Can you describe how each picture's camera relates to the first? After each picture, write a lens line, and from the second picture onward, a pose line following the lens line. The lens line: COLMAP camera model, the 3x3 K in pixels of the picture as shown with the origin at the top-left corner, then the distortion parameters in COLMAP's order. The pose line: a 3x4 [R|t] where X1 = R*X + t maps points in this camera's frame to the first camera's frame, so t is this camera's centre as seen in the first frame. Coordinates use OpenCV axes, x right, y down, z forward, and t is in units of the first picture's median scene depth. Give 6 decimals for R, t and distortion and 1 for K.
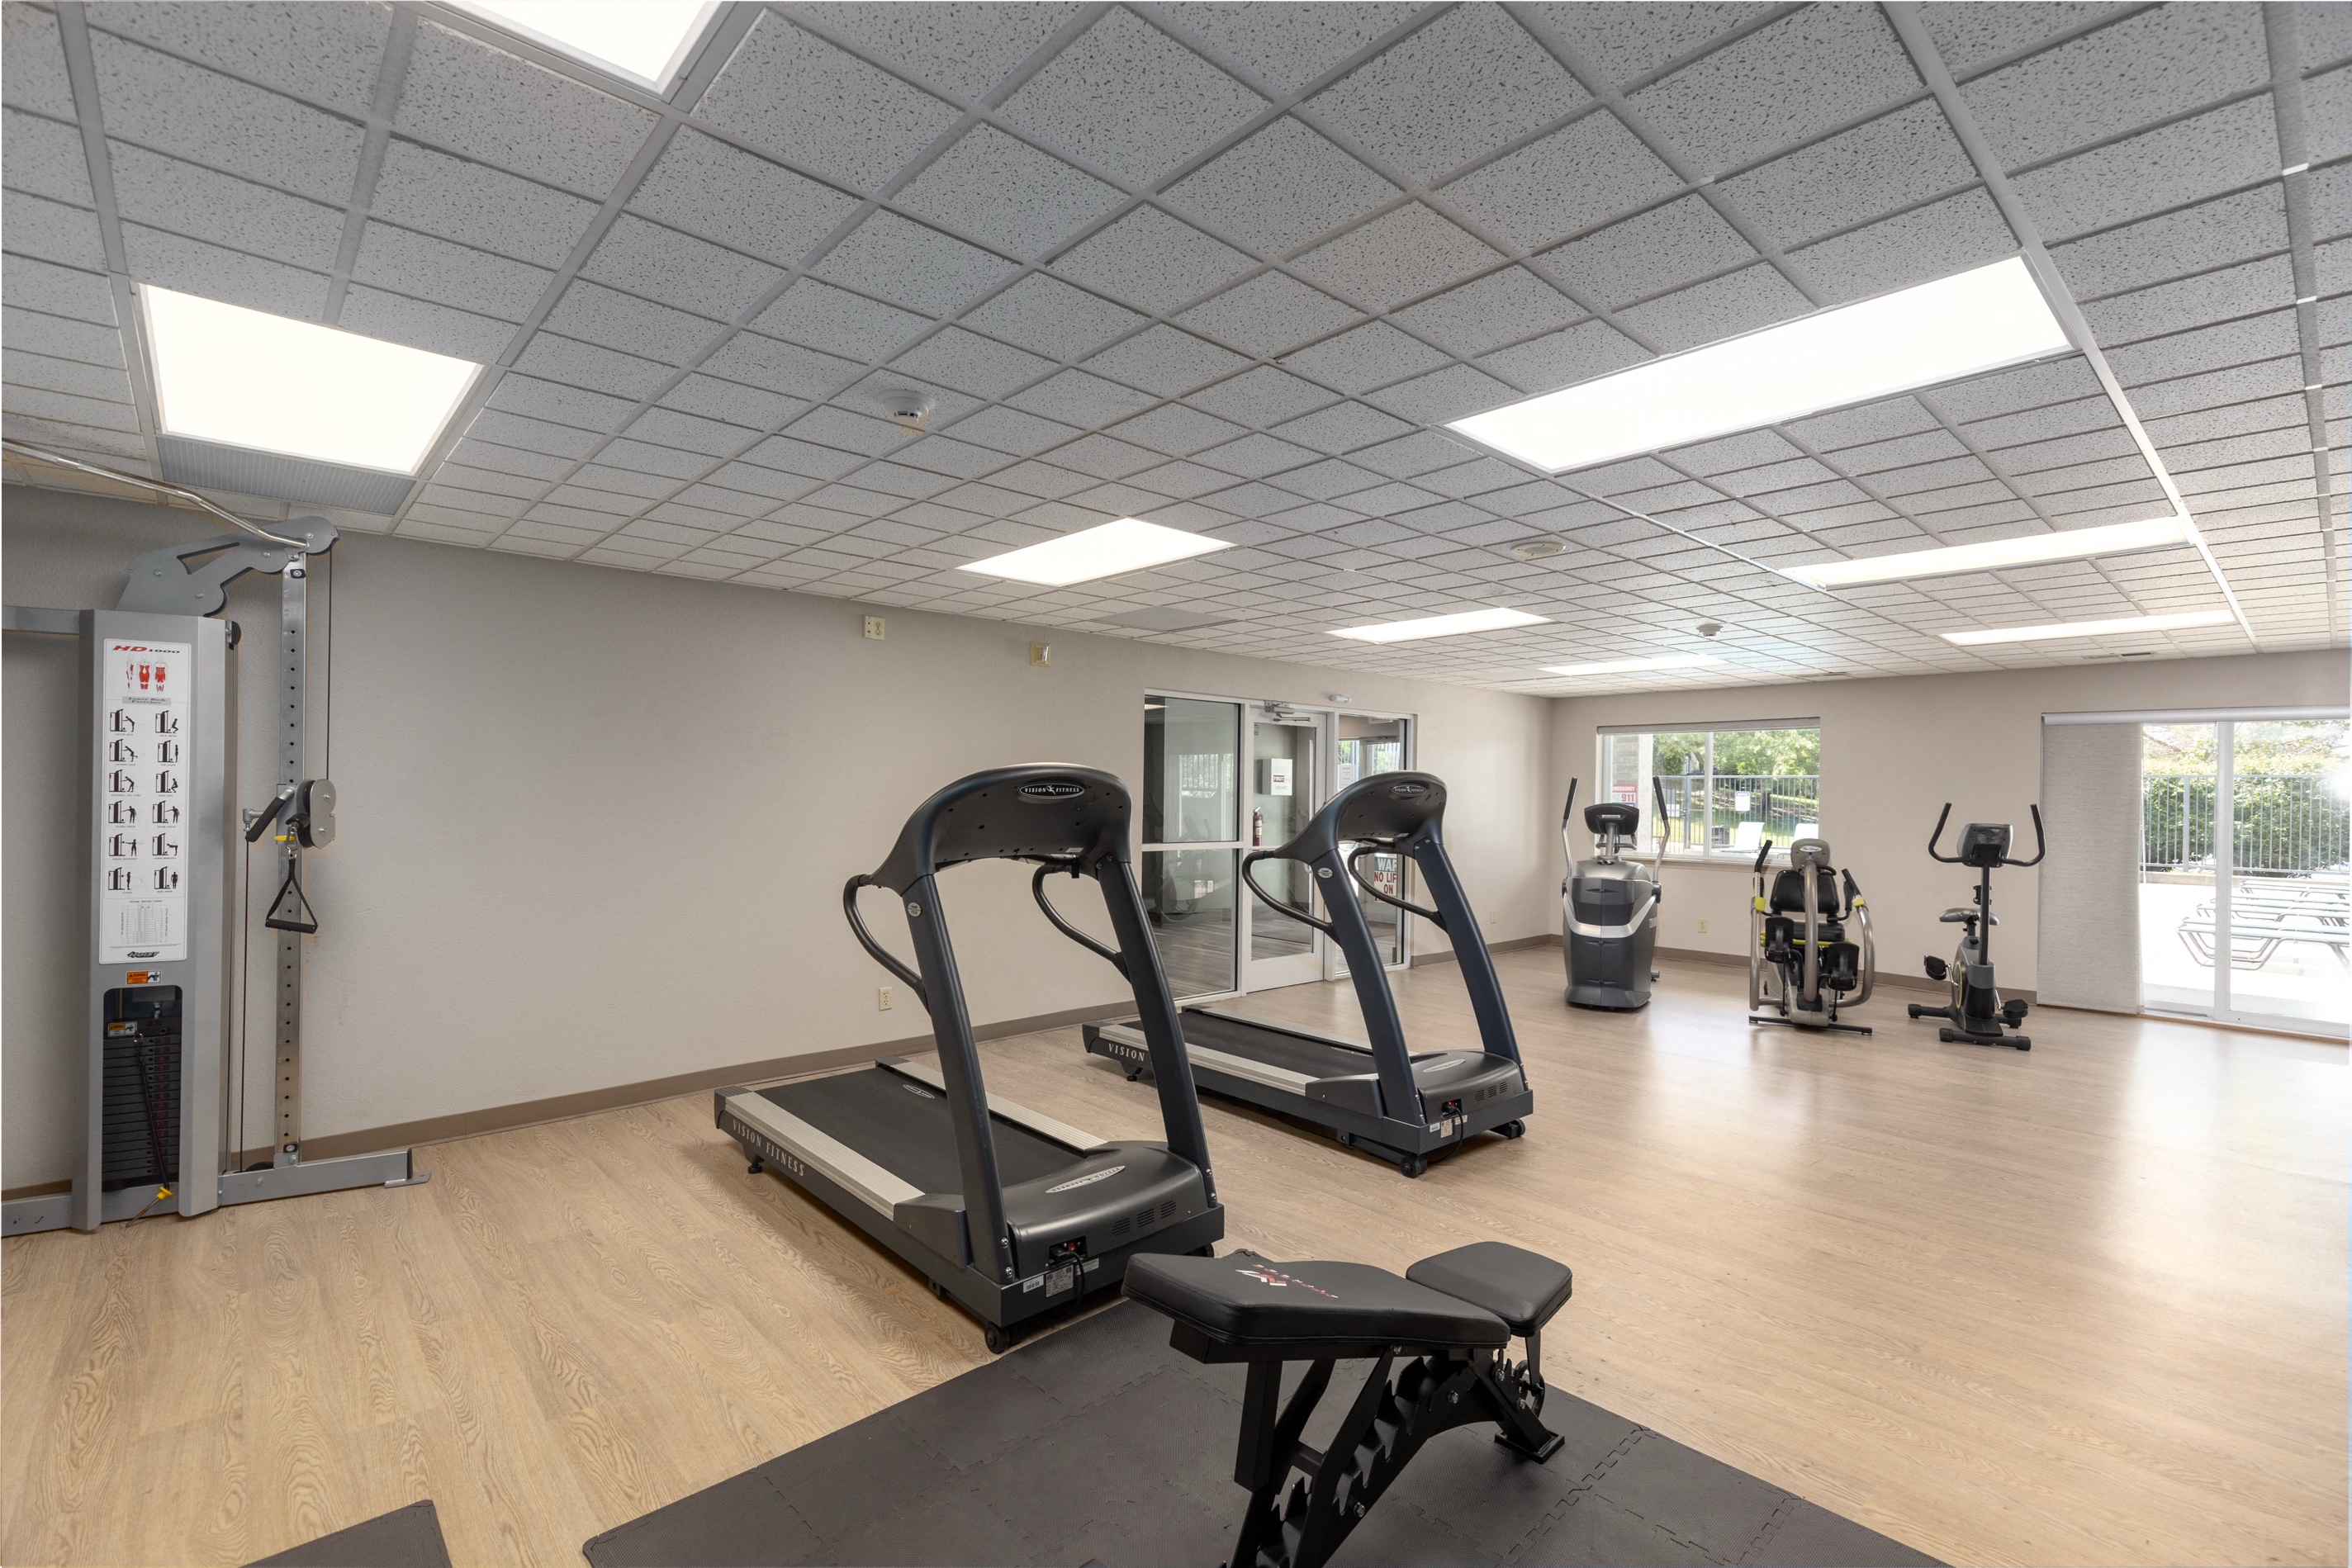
lens RADIAL K [[1061.3, 0, 1178.4], [0, 1061.3, 787.9], [0, 0, 1]] dist [0.000875, -0.000963]
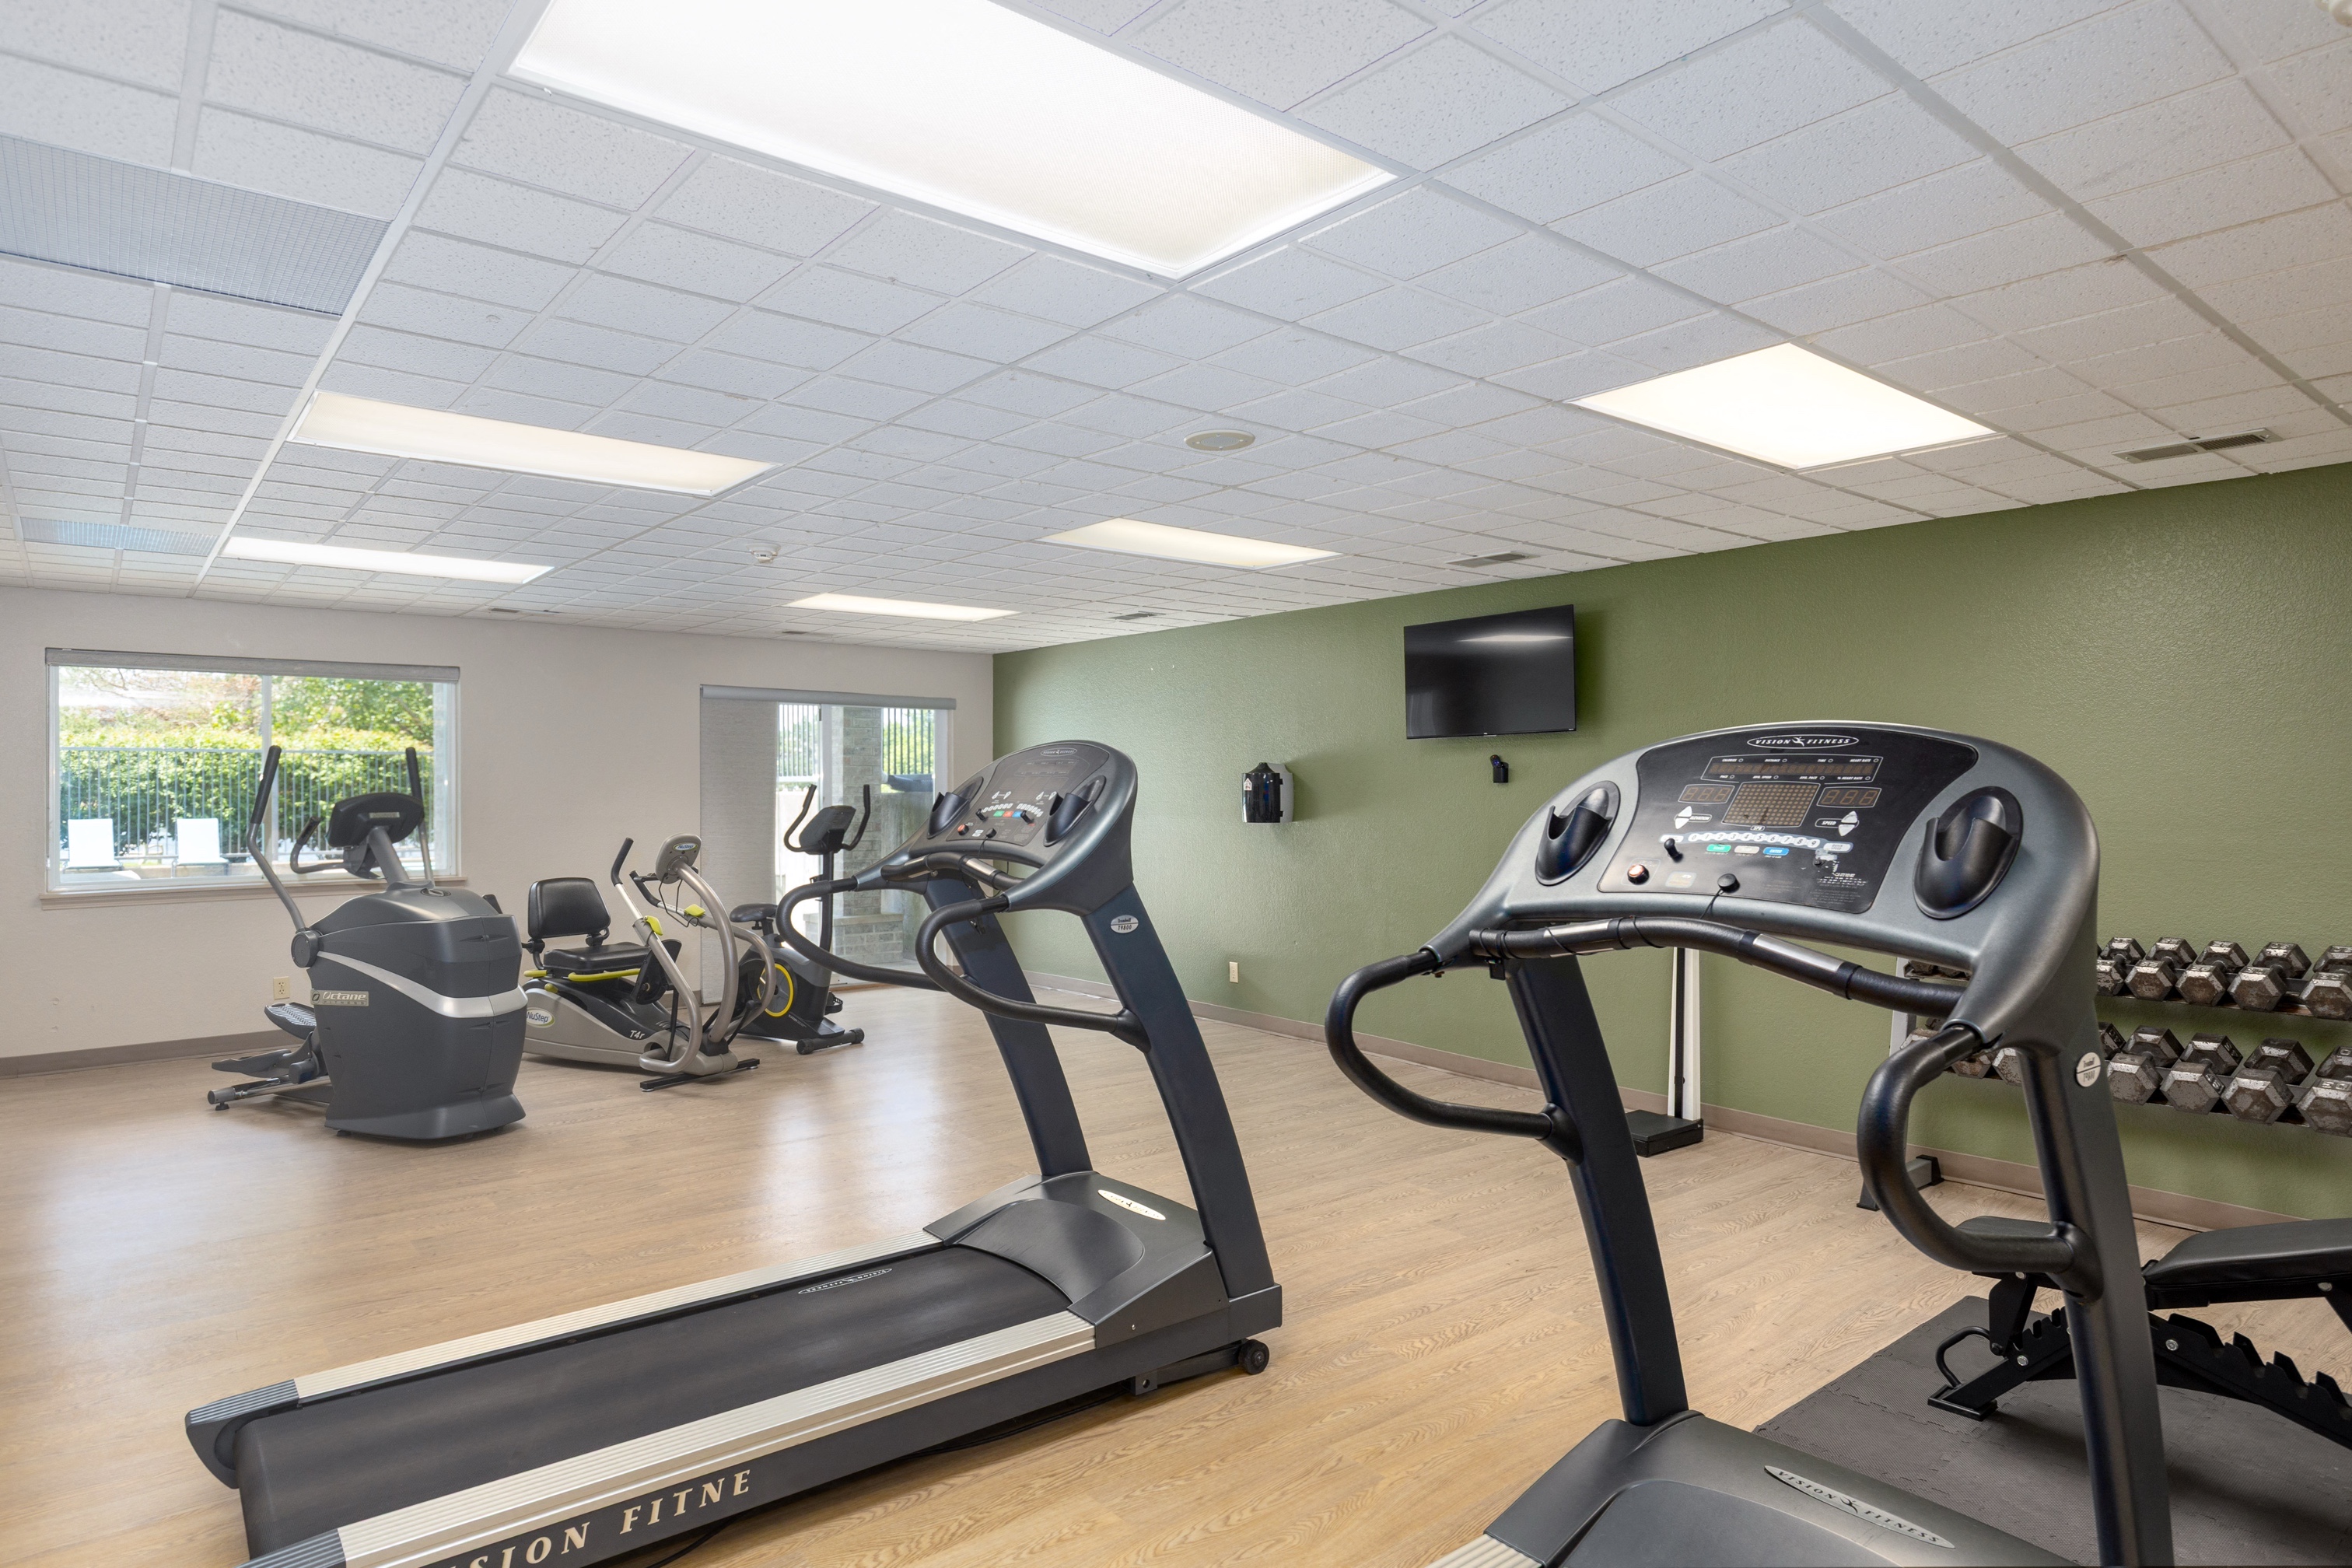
lens RADIAL K [[1364.0, 0, 1178.8], [0, 1364.0, 778.1], [0, 0, 1]] dist [0.004621, 0.000319]
pose [[0.053981, -0.011476, 0.998476, -0.566629], [0.001072, 0.999934, 0.011435, -0.004694], [-0.998541, 0.000453, 0.053990, 0.928979]]
